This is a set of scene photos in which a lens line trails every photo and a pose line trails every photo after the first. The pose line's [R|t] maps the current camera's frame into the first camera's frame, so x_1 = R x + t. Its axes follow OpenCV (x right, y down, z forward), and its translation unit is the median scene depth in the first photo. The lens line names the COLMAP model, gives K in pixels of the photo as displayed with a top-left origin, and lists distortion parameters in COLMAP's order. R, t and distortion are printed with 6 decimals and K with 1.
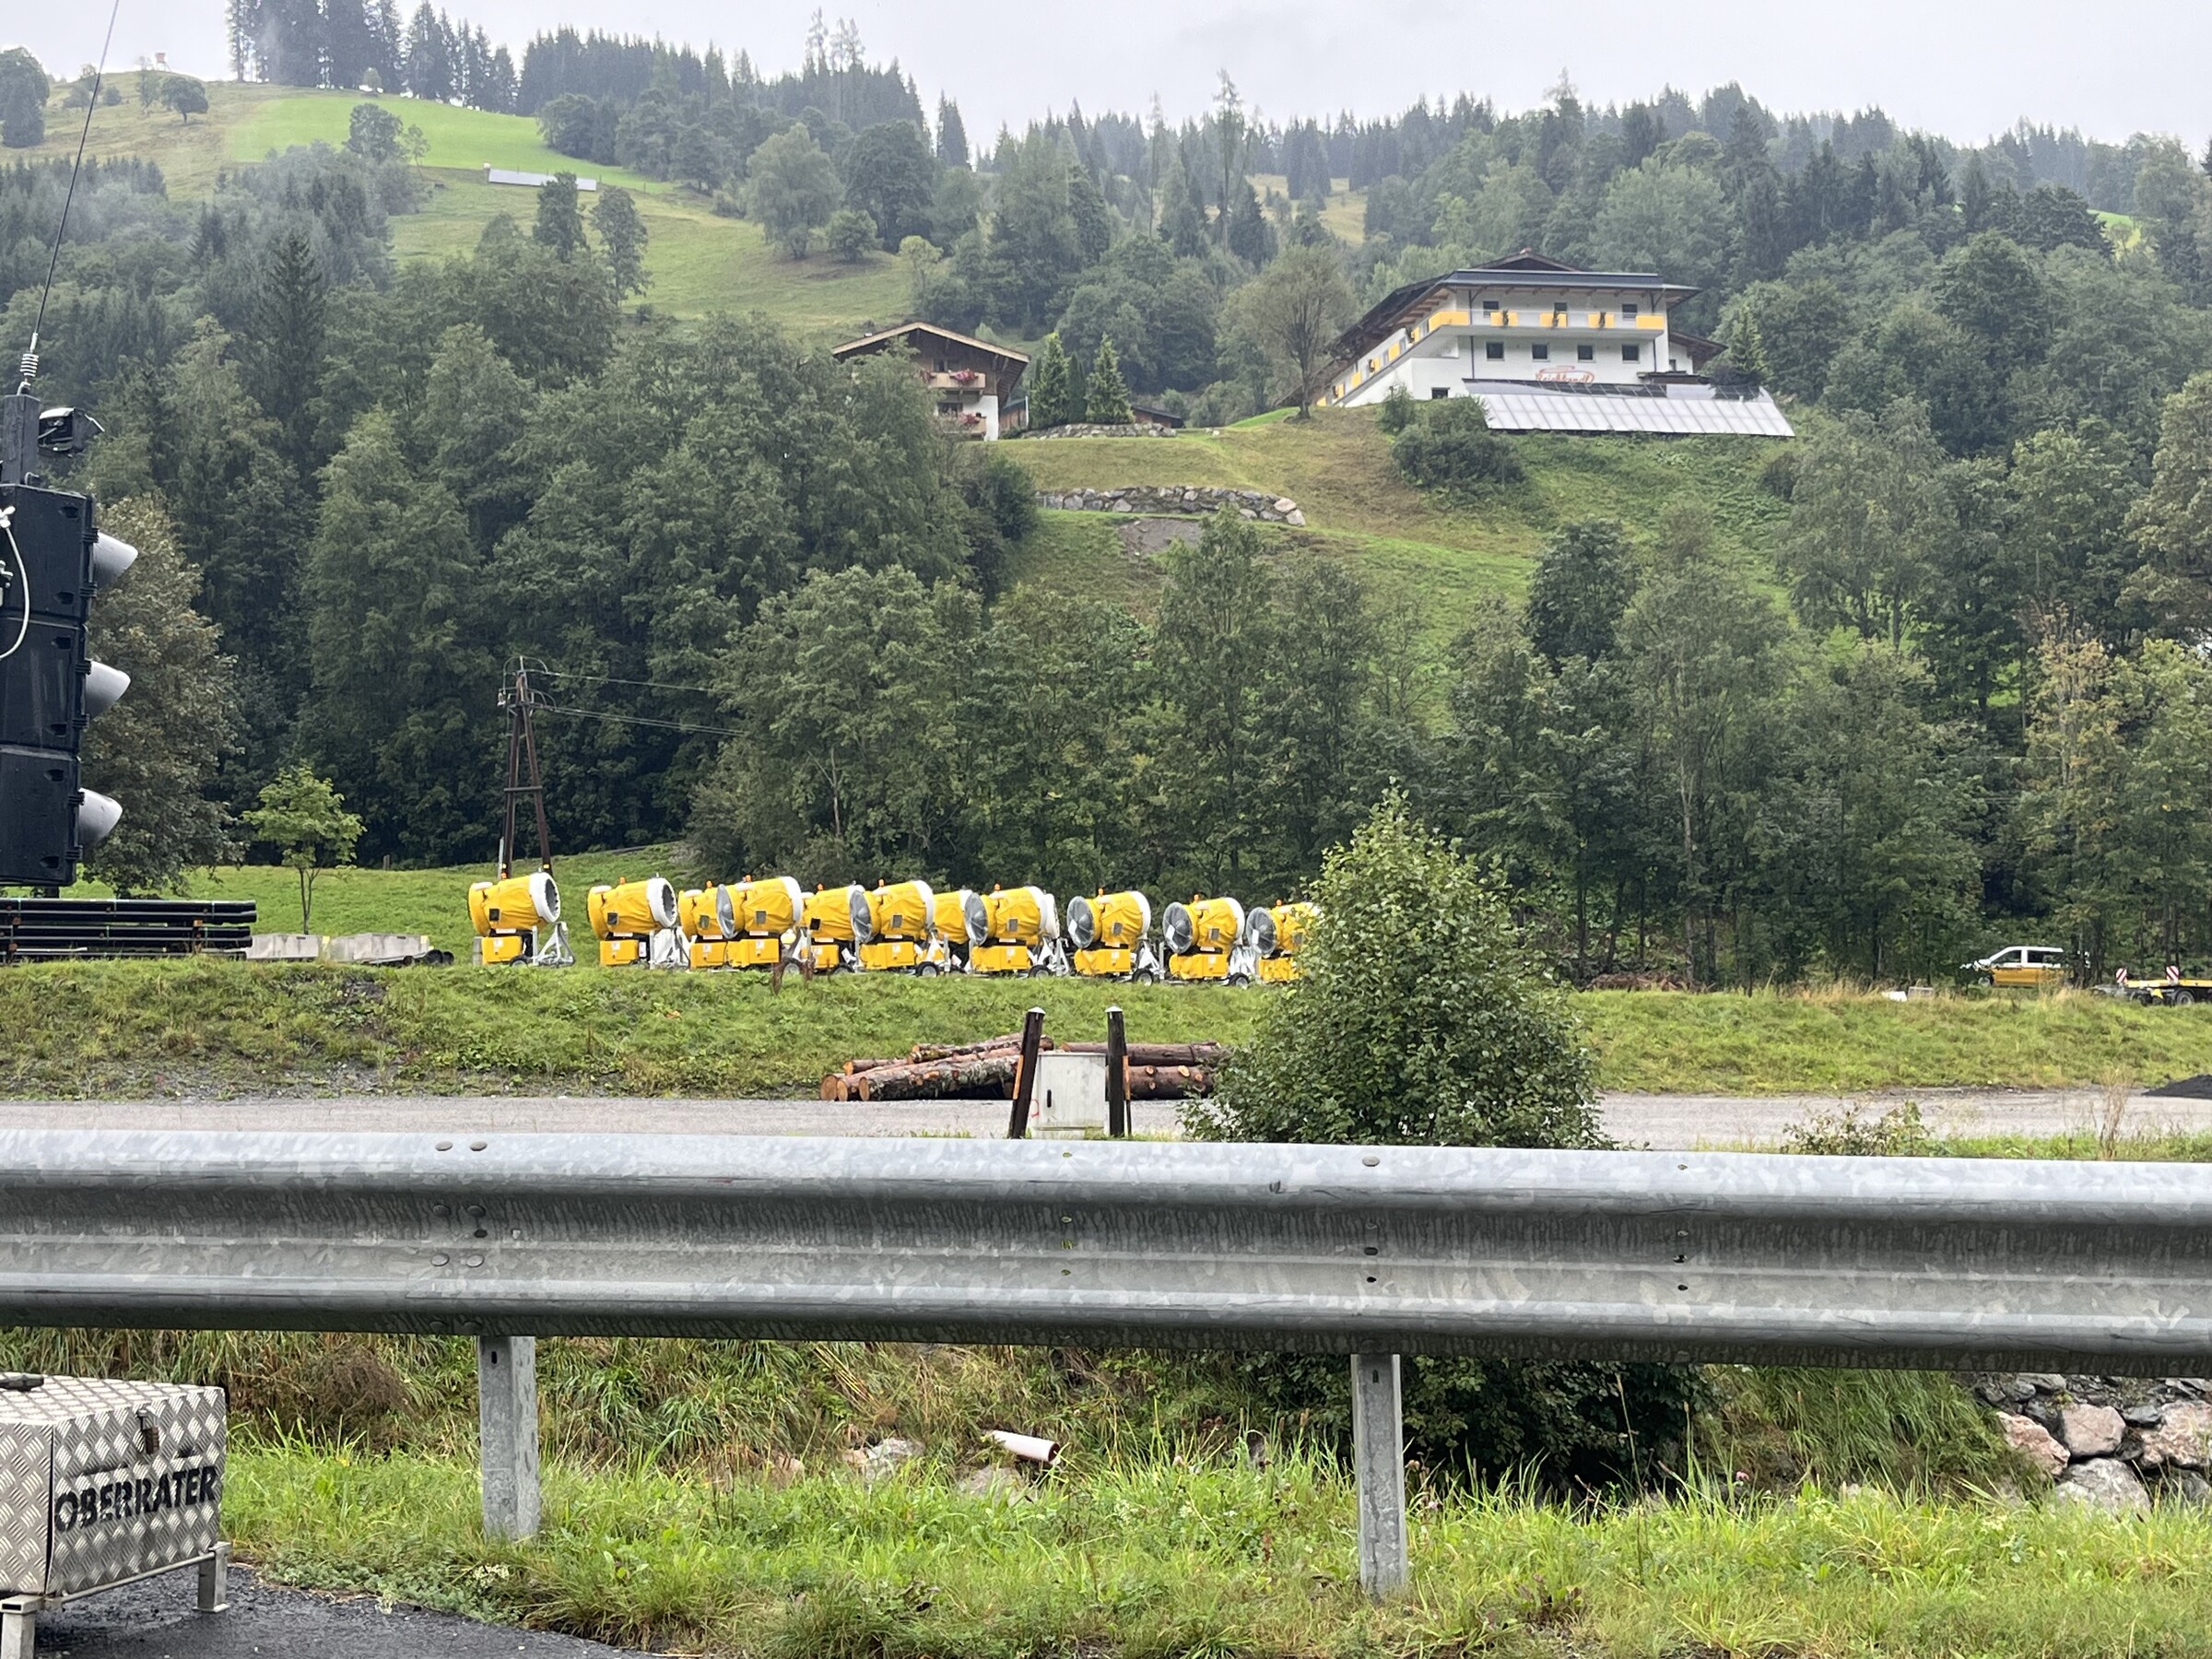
lens RADIAL K [[2894.9, 0, 1106.0], [0, 2894.9, 829.5], [0, 0, 1]] dist [0.101408, 0.003555]
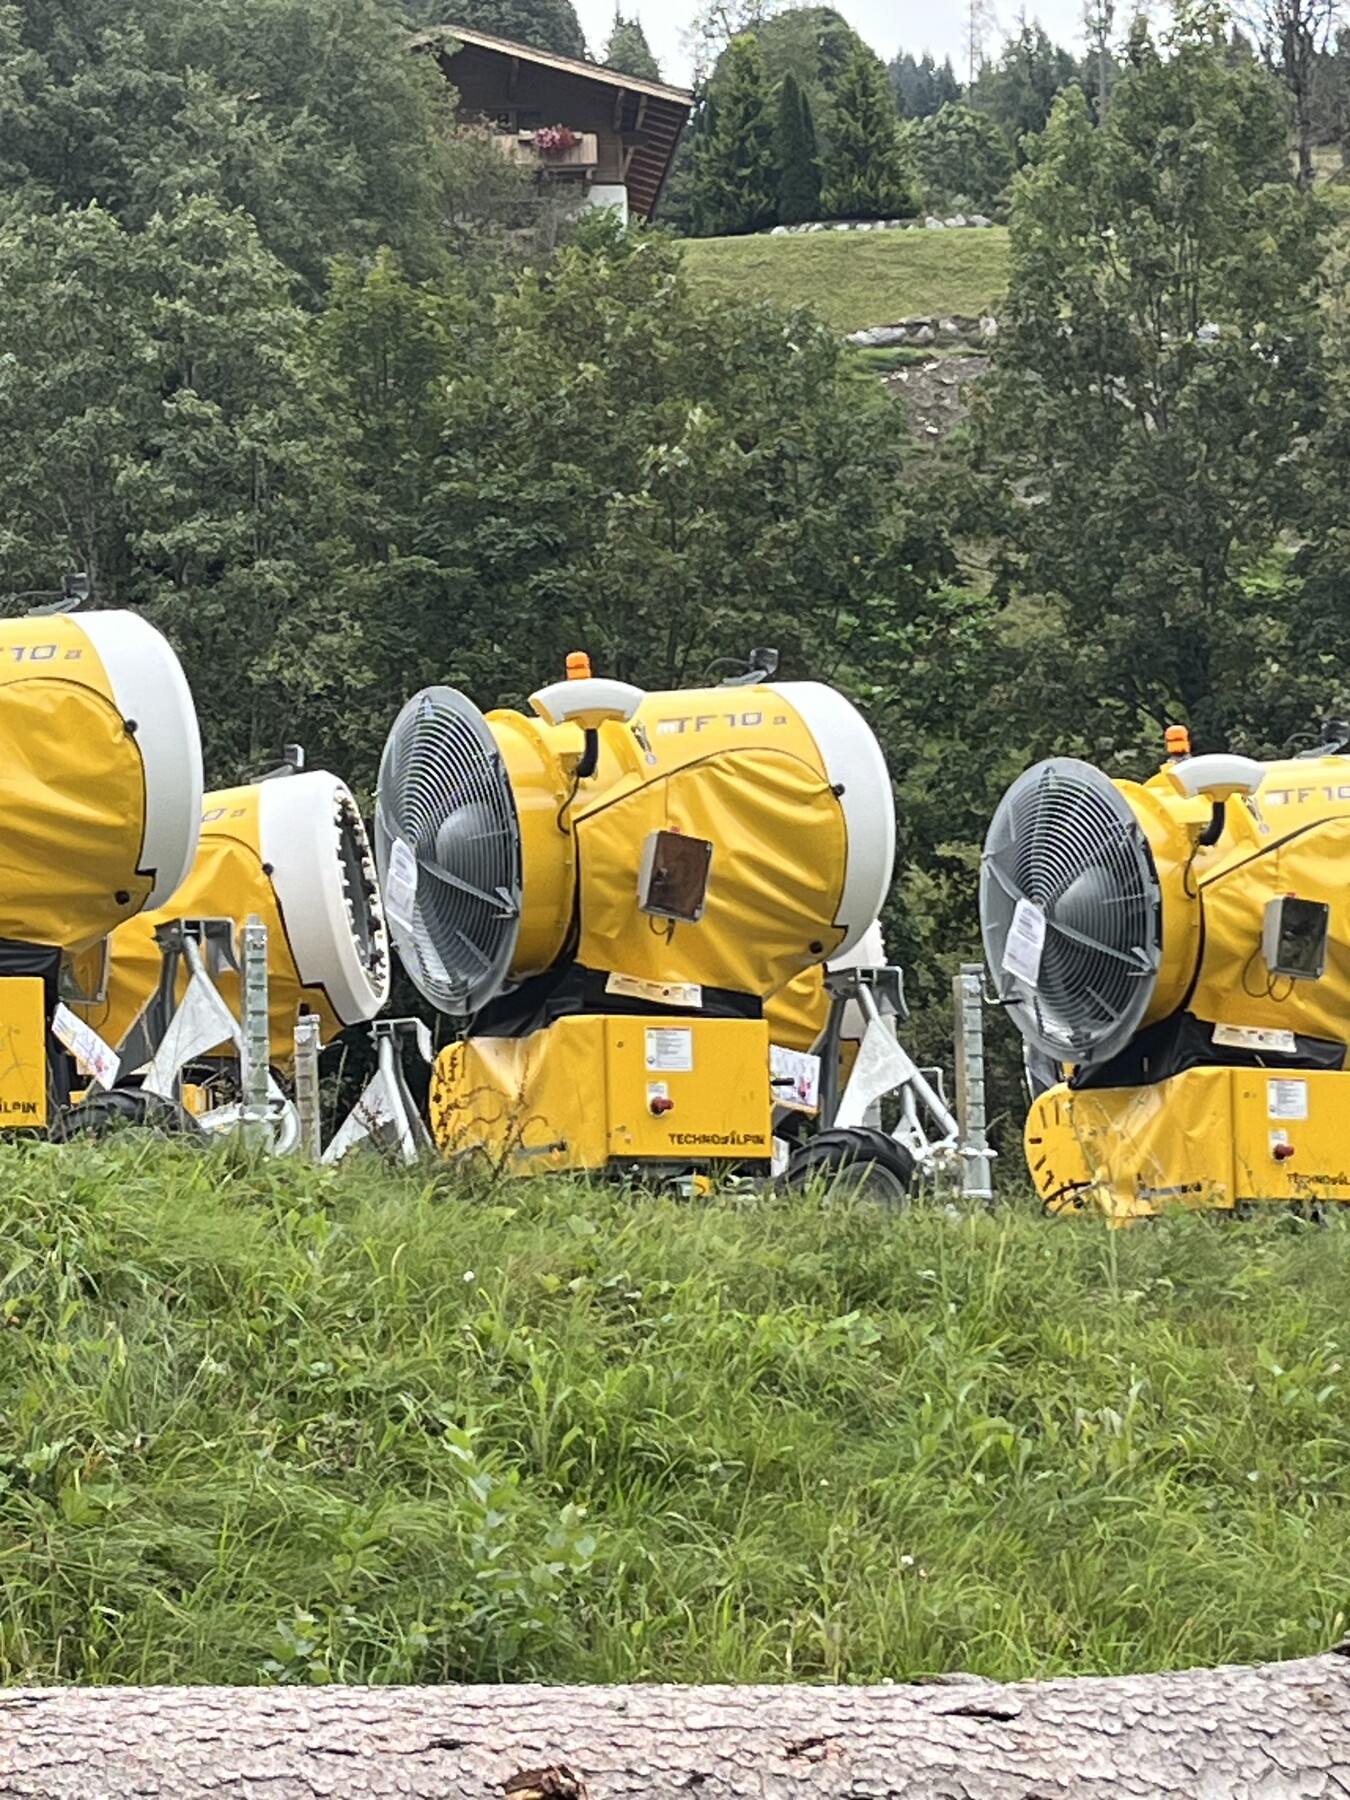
lens RADIAL K [[4739.8, 0, 677.0], [0, 4739.8, 954.9], [0, 0, 1]] dist [0.086786, -0.258307]
pose [[0.998387, -0.019312, -0.053385, 0.016922], [0.016074, 0.998043, -0.060428, 0.052457], [0.054447, 0.059473, 0.996744, 0.732990]]
